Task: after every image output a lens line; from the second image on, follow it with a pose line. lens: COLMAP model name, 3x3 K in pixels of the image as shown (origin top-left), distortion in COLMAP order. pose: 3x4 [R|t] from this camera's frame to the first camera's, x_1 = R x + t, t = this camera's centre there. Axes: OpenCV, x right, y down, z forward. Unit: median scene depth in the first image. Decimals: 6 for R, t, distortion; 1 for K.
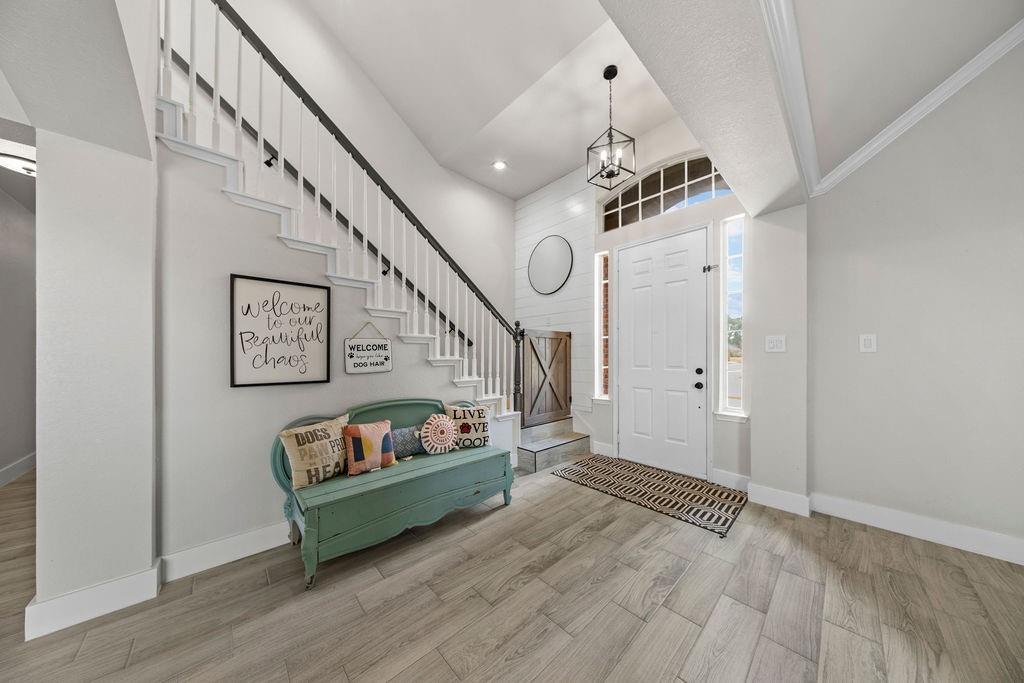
lens RADIAL K [[312.2, 0, 512.6], [0, 312.2, 355.3], [0, 0, 1]] dist [0.000519, -0.000052]
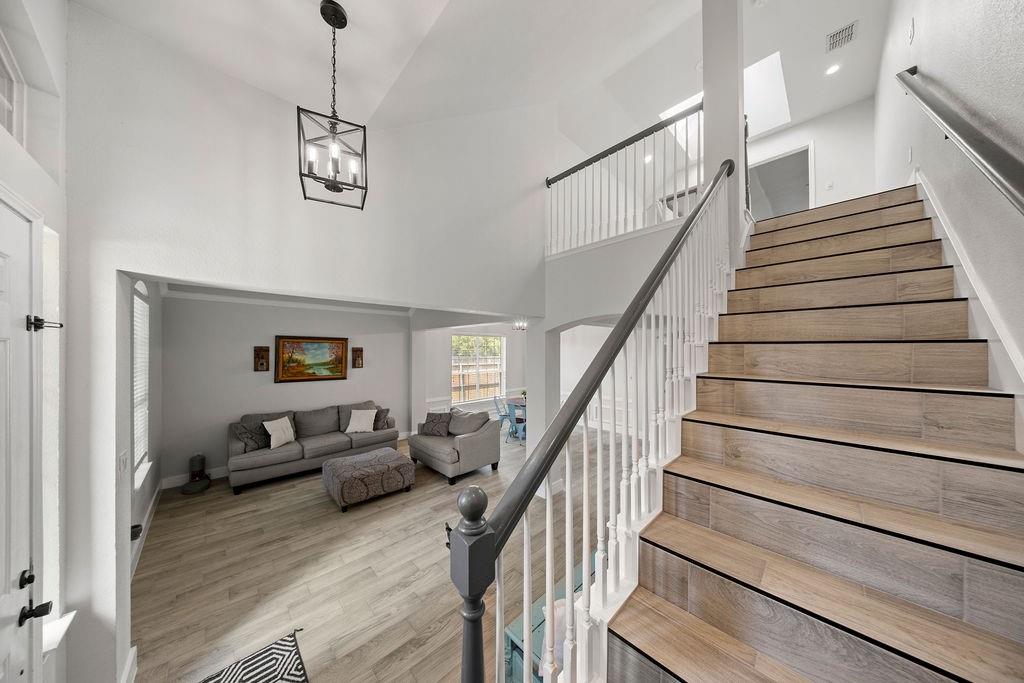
lens RADIAL K [[313.9, 0, 509.9], [0, 313.9, 349.4], [0, 0, 1]] dist [0.000066, -0.000028]
pose [[-0.999927, 0.002552, -0.011790, -0.013710], [0.002565, 0.999996, -0.001075, -0.312692], [0.011787, -0.001106, -0.999930, 1.870399]]
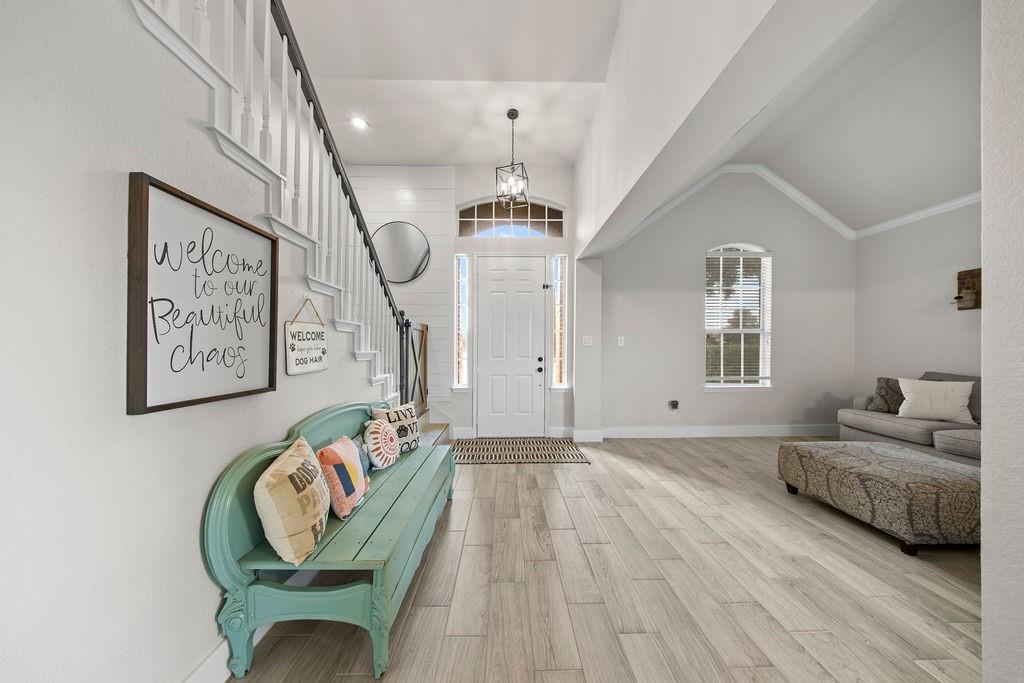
lens RADIAL K [[313.9, 0, 509.9], [0, 313.9, 349.4], [0, 0, 1]] dist [0.000066, -0.000028]
pose [[0.674515, -0.003292, 0.738254, -0.692272], [0.001871, 0.999994, 0.002749, 0.003574], [-0.738259, -0.000473, 0.674518, 0.216651]]
